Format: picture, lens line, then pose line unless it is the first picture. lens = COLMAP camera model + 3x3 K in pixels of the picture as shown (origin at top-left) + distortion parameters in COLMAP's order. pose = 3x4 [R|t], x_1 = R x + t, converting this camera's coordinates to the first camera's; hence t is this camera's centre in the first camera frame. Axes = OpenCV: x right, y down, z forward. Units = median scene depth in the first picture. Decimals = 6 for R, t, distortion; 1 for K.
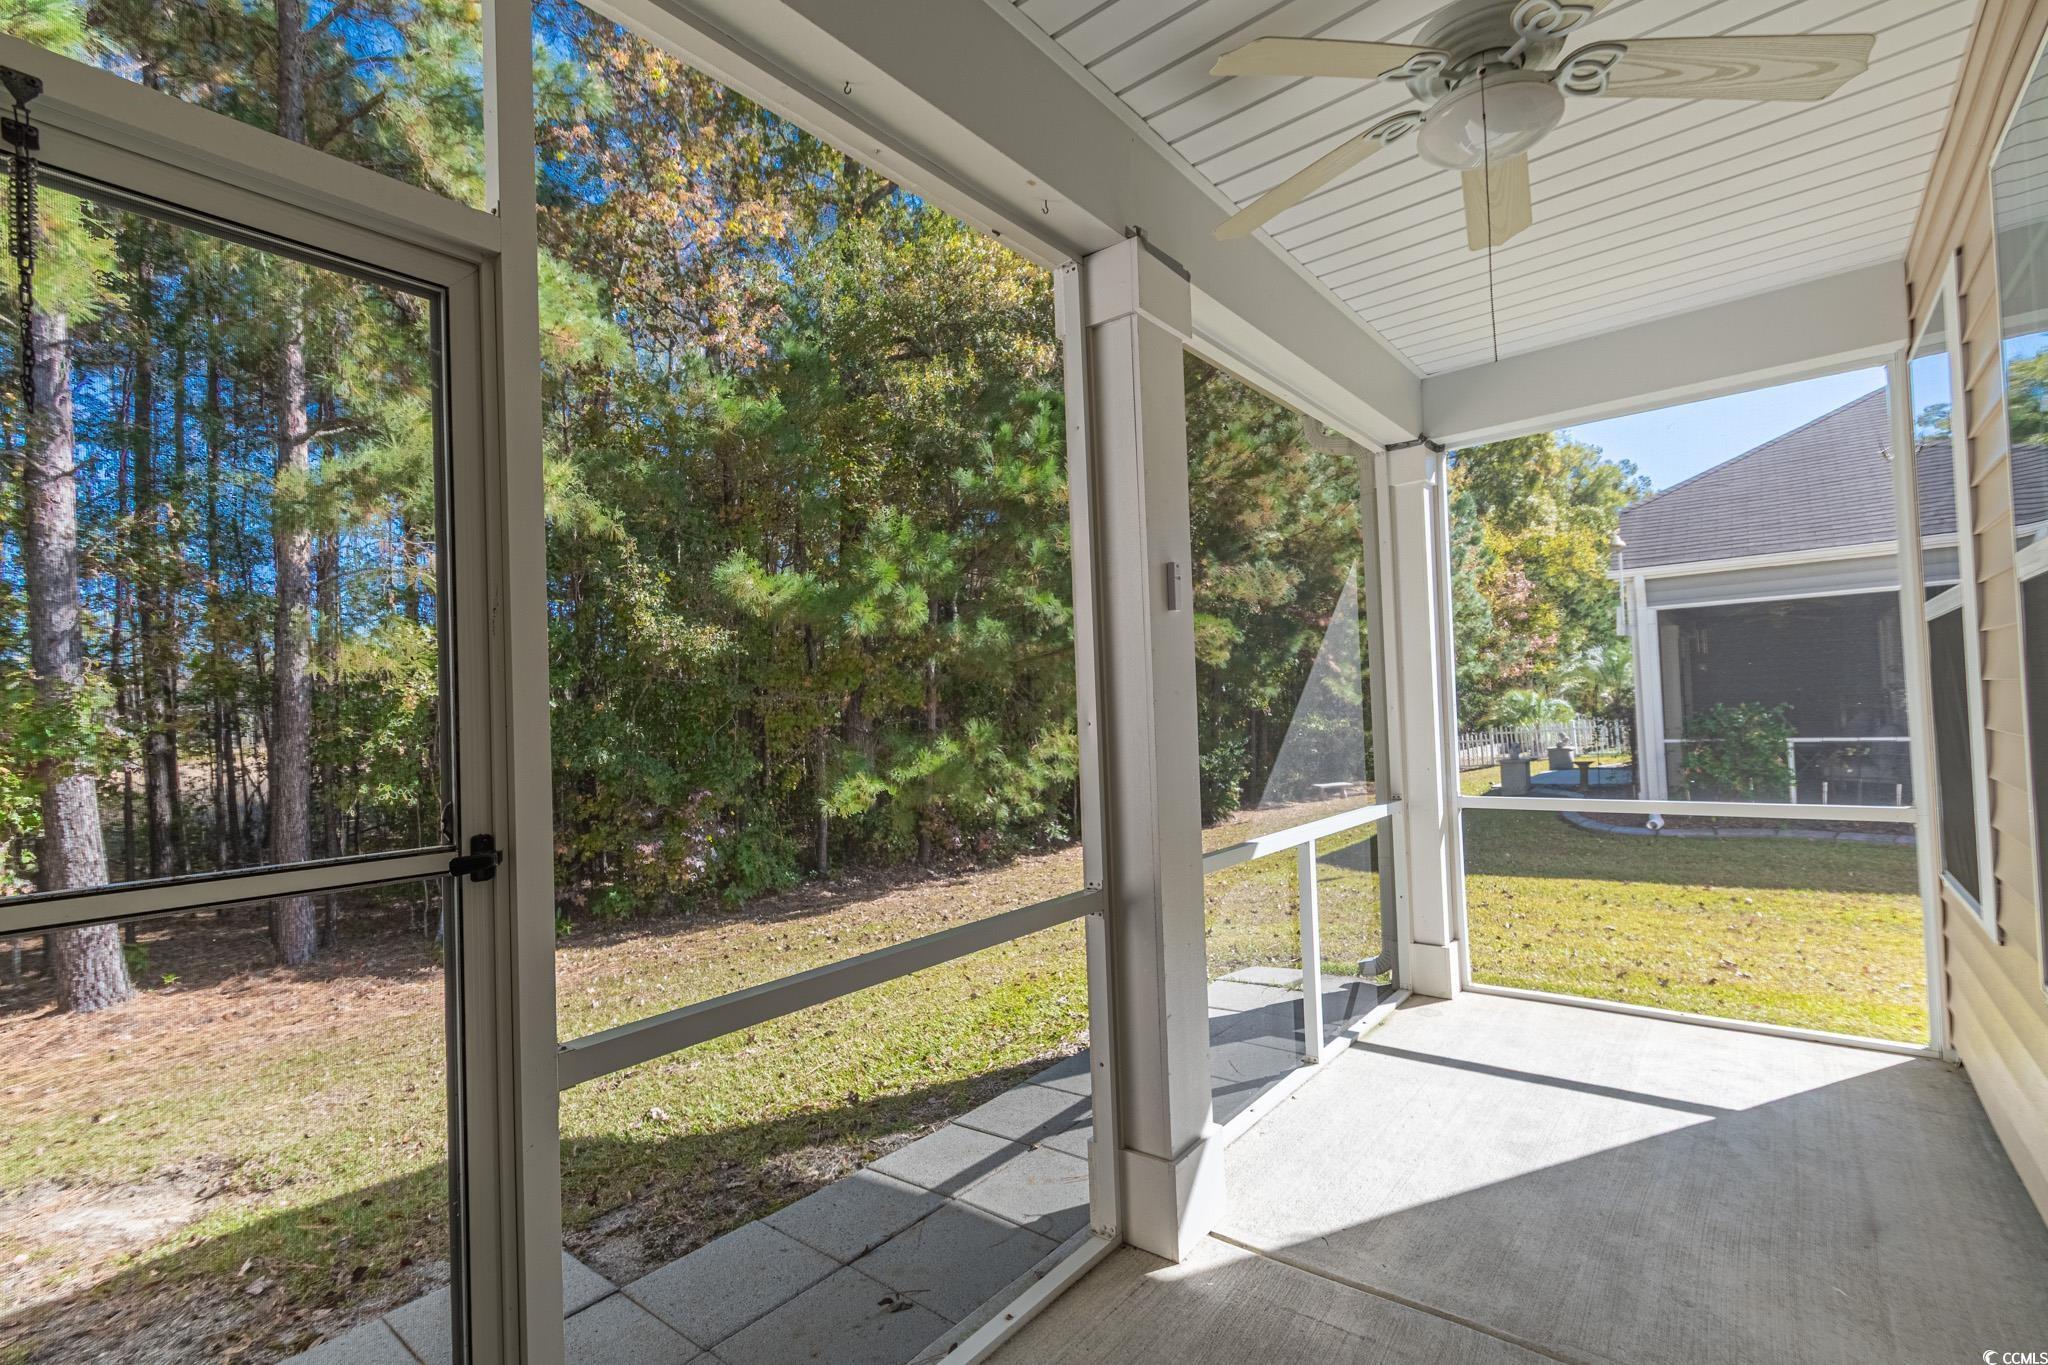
lens RADIAL K [[907.4, 0, 1028.4], [0, 907.4, 697.3], [0, 0, 1]] dist [0.001144, 0.002763]
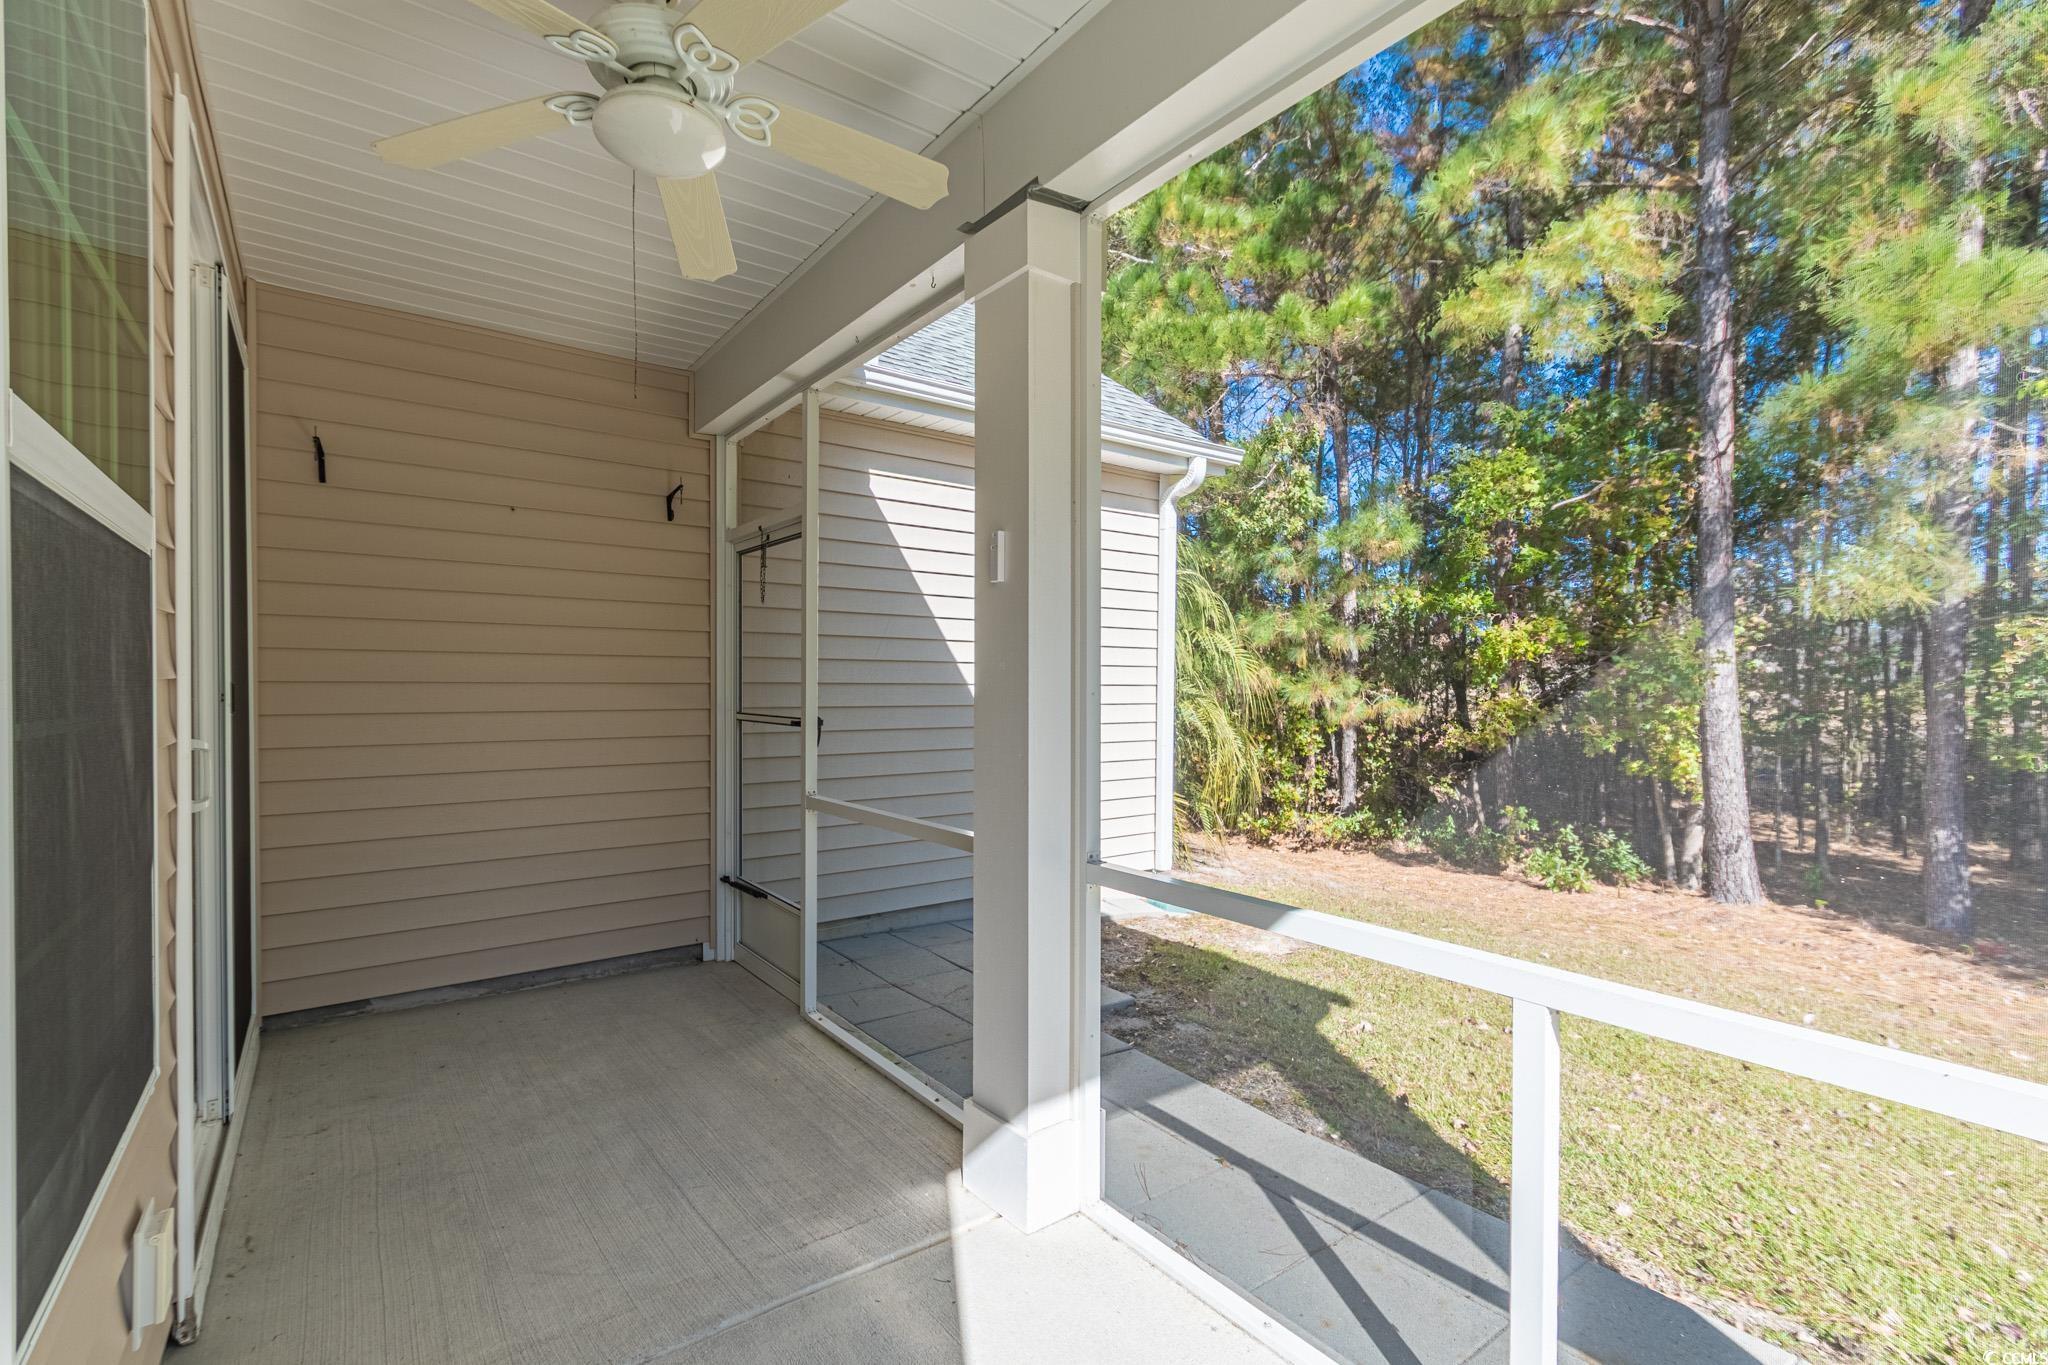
lens RADIAL K [[907.4, 0, 1024.7], [0, 907.4, 676.2], [0, 0, 1]] dist [0.001144, 0.002763]
pose [[-0.238247, 0.029636, -0.970752, 0.778358], [0.022942, 0.999427, 0.024881, -0.014585], [0.970934, -0.016343, -0.238790, 0.870734]]
